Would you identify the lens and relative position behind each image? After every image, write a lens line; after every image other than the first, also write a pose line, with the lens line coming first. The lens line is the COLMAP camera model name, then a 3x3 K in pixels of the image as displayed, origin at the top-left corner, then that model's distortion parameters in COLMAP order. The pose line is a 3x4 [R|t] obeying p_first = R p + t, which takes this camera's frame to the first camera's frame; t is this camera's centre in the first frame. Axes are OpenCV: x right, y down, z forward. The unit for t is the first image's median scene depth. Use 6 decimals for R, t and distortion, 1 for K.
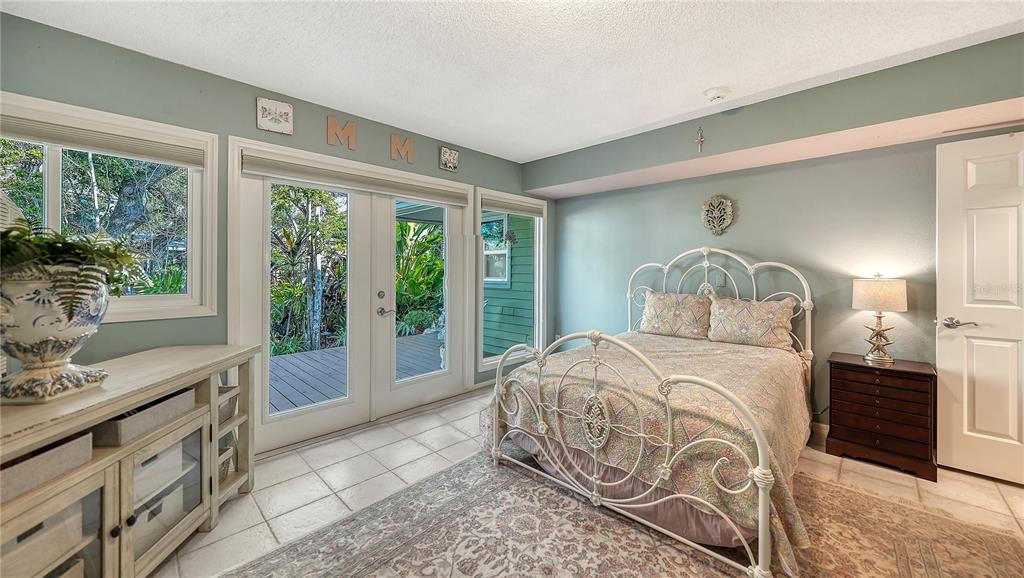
lens RADIAL K [[375.7, 0, 518.3], [0, 375.7, 267.1], [0, 0, 1]] dist [0.000955, 0.000052]
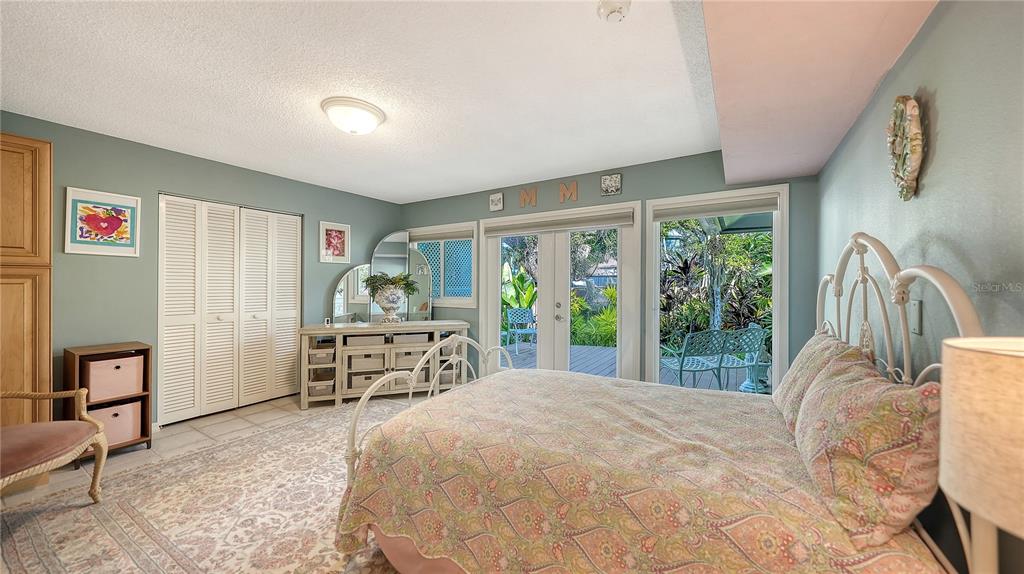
lens RADIAL K [[366.3, 0, 513.6], [0, 366.3, 288.1], [0, 0, 1]] dist [-0.000706, -0.000016]
pose [[0.211872, -0.002801, -0.977293, 0.884100], [0.001210, 0.999996, -0.002603, 0.014696], [0.977297, -0.000631, 0.211874, 0.568061]]
